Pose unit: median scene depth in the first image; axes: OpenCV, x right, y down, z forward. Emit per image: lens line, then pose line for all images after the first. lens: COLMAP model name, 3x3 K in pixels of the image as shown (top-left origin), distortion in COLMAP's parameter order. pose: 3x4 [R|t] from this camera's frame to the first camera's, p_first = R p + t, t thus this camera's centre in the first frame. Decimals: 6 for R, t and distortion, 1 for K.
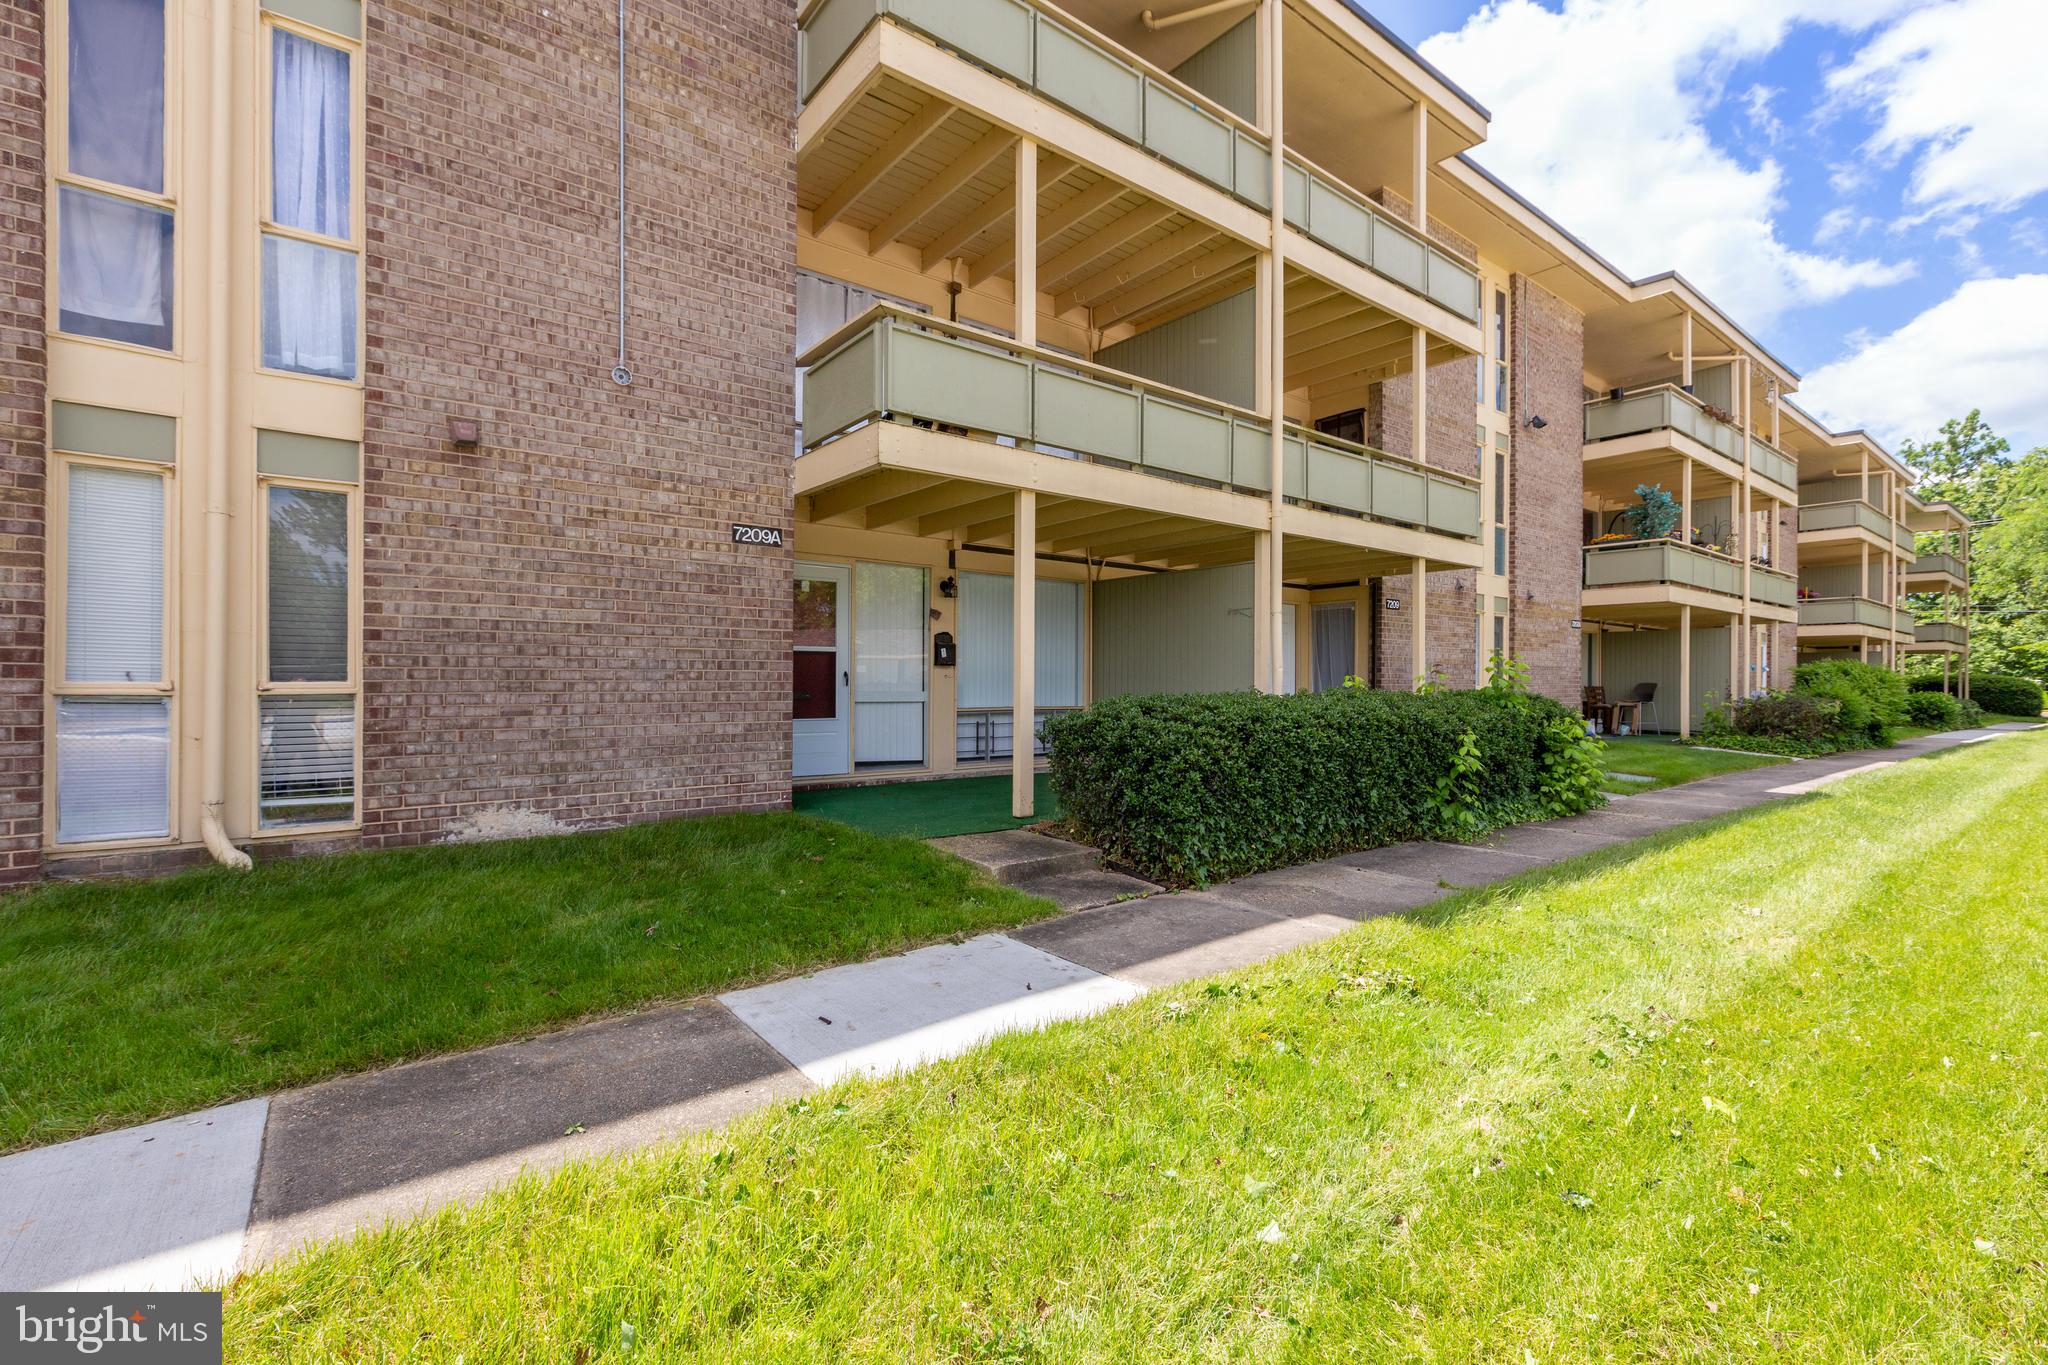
lens RADIAL K [[902.5, 0, 1015.4], [0, 902.5, 687.2], [0, 0, 1]] dist [-0.001058, -0.001251]
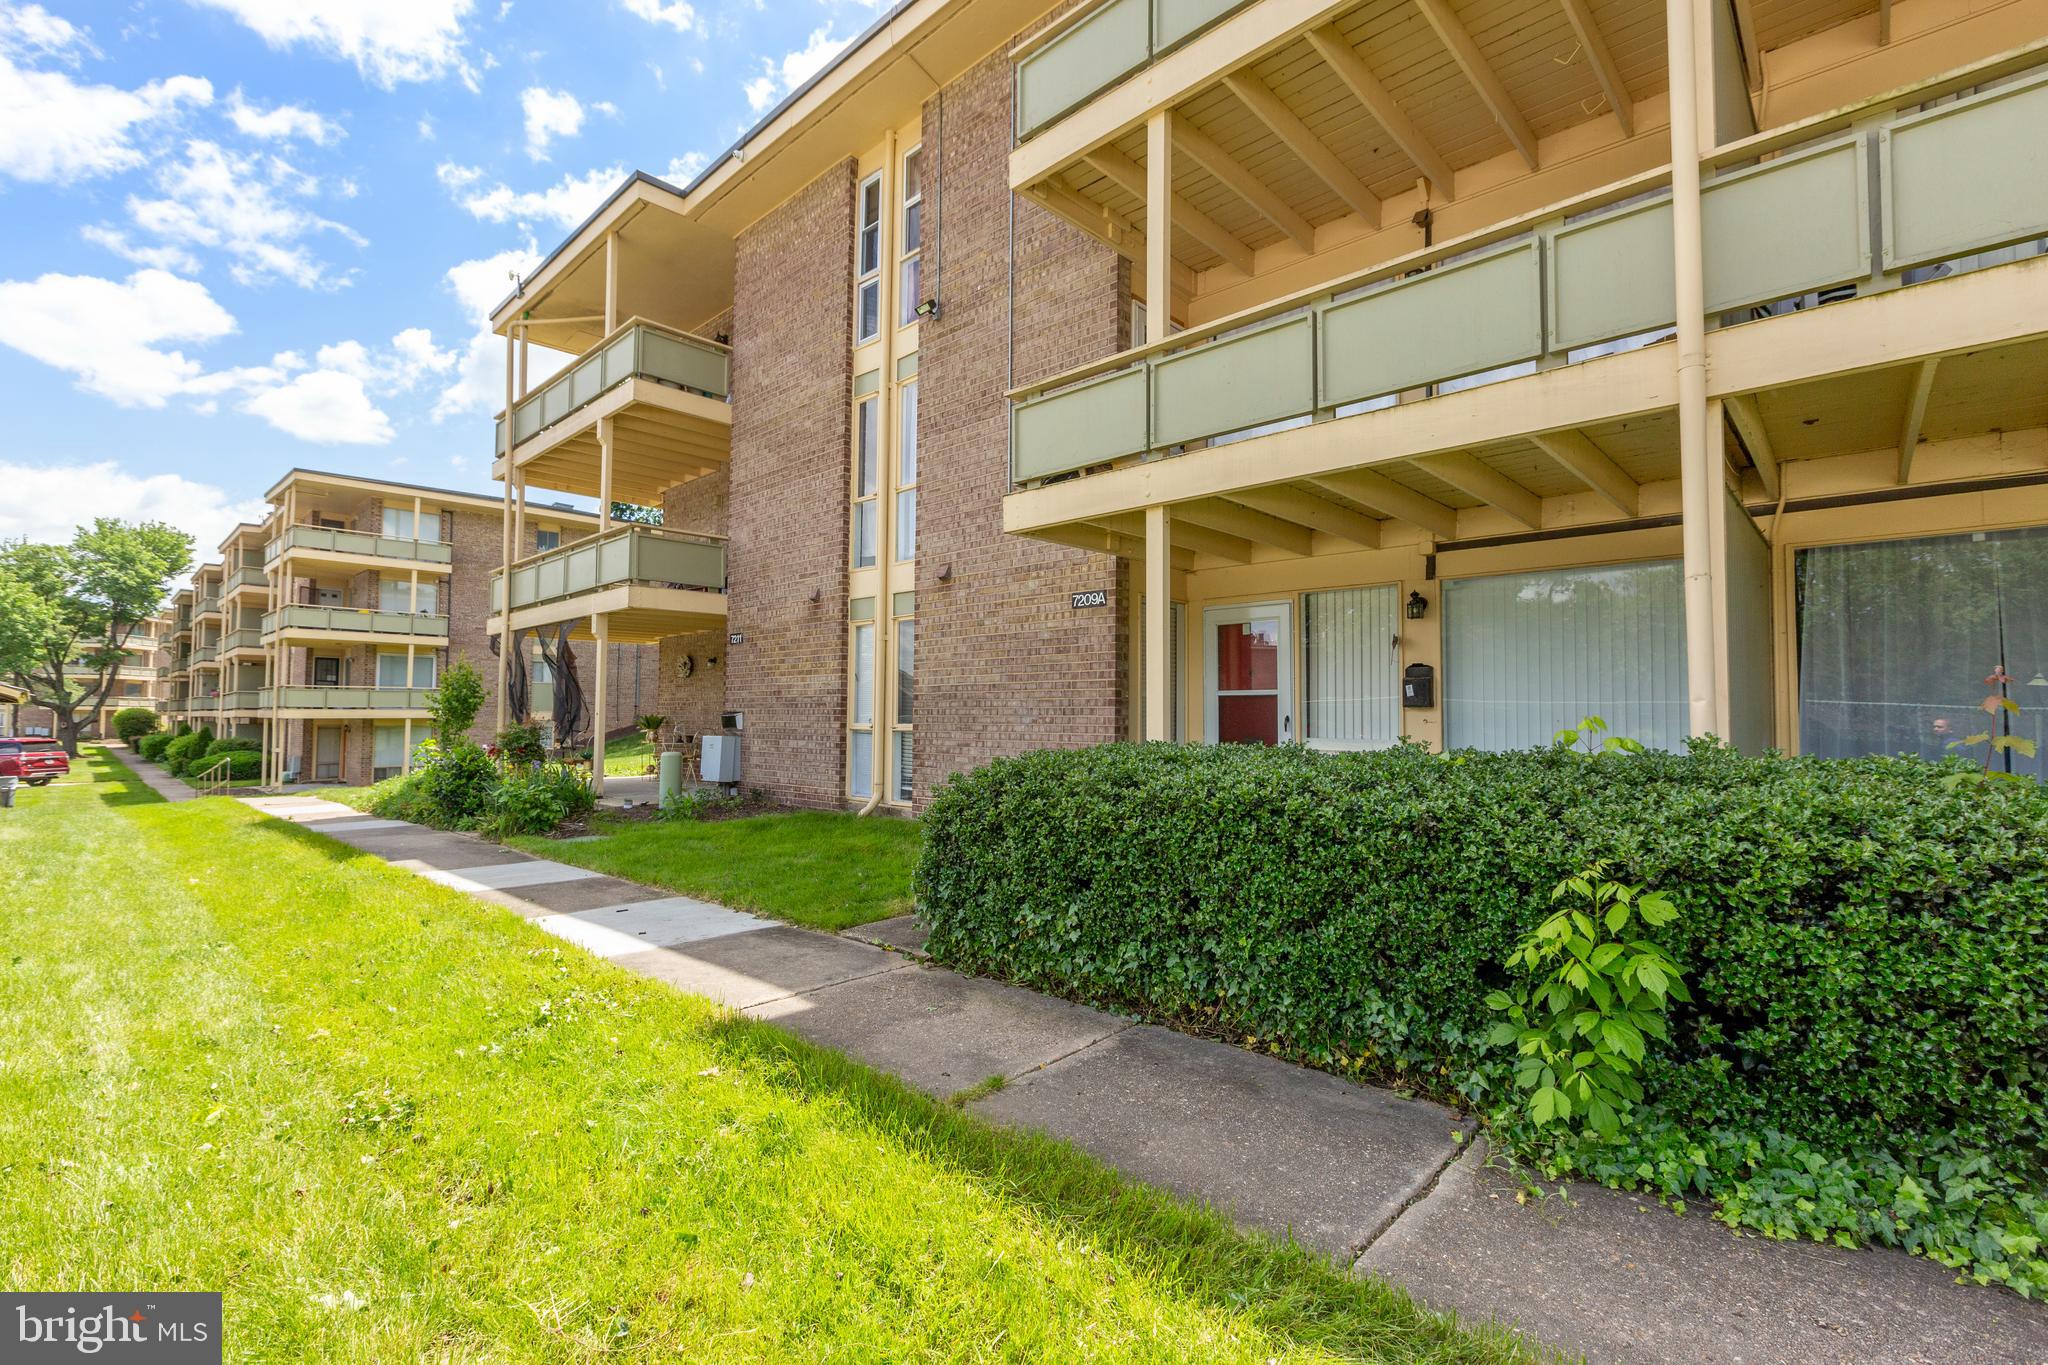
lens RADIAL K [[902.5, 0, 1030.5], [0, 902.5, 683.6], [0, 0, 1]] dist [-0.001058, -0.001251]
pose [[0.148188, -0.042186, -0.988059, 0.887168], [-0.014794, 0.998883, -0.044867, -0.006930], [0.988848, 0.021267, 0.147399, 0.792335]]
